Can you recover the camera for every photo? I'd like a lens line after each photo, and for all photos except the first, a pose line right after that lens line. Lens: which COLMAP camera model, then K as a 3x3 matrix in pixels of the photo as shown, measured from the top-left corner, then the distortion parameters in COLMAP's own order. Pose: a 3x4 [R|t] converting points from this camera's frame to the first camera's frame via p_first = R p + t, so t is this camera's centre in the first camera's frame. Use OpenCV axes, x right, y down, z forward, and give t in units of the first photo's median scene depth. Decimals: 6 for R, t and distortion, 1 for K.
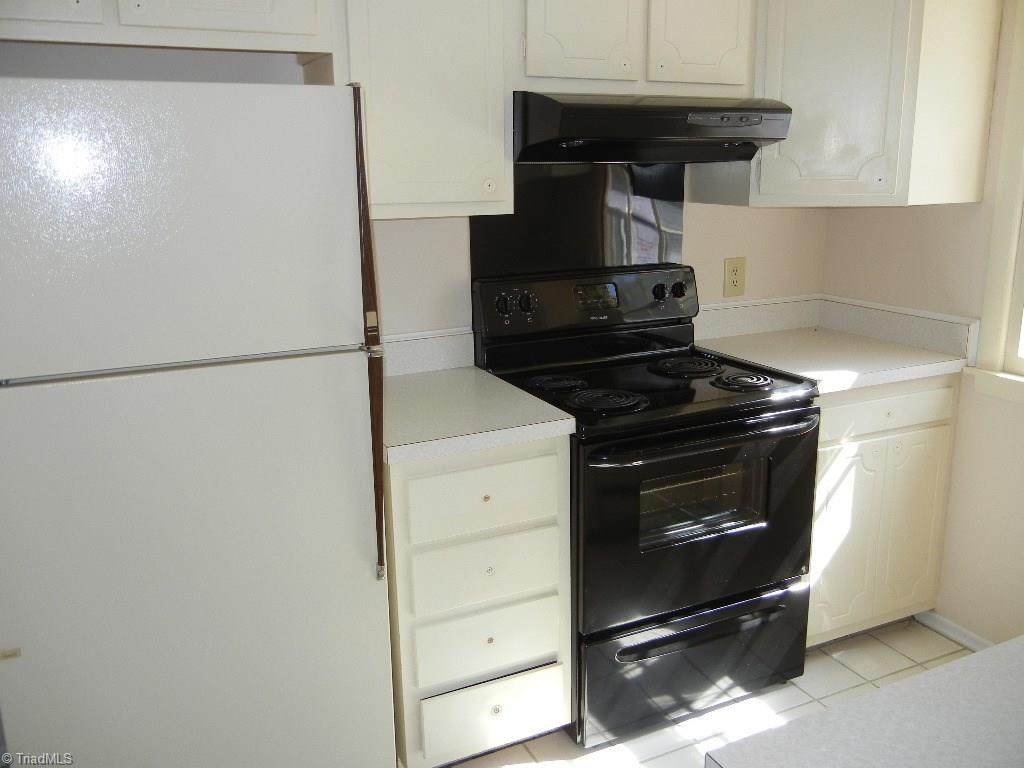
lens RADIAL K [[883.4, 0, 512.9], [0, 883.4, 384.8], [0, 0, 1]] dist [-0.039471, -0.001304]
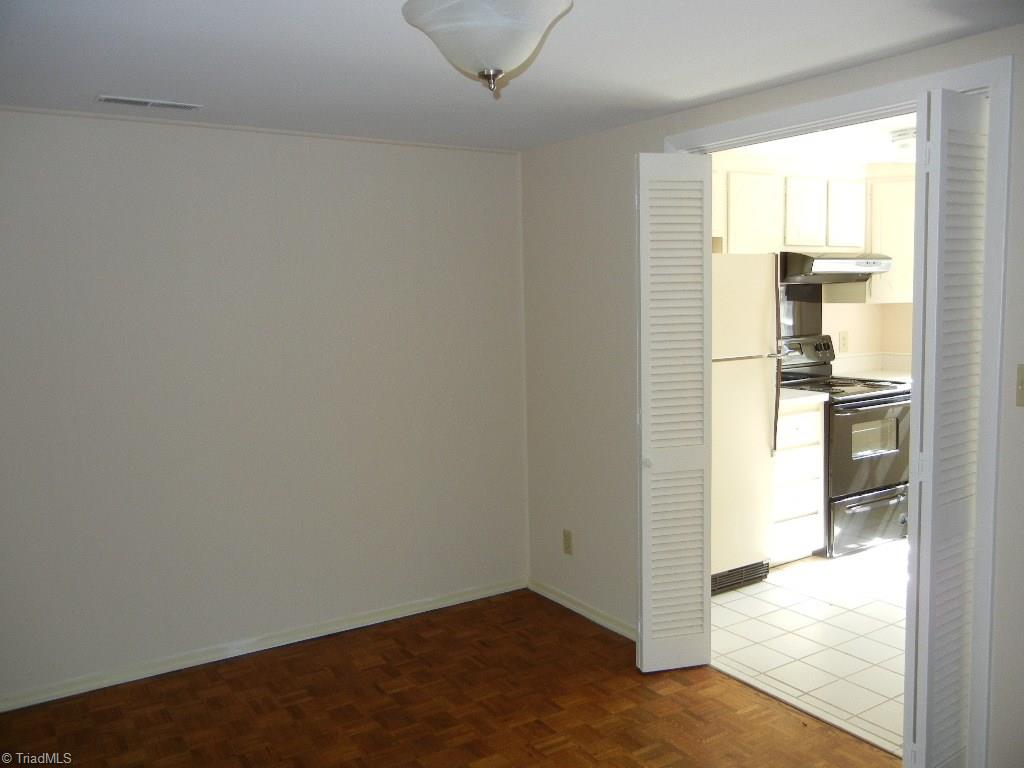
lens RADIAL K [[883.4, 0, 512.0], [0, 883.4, 382.8], [0, 0, 1]] dist [-0.039471, -0.001304]
pose [[0.992679, -0.025657, 0.118022, -0.871885], [0.042389, 0.989026, -0.141531, 0.257695], [-0.113096, 0.145497, 0.982873, -0.979115]]
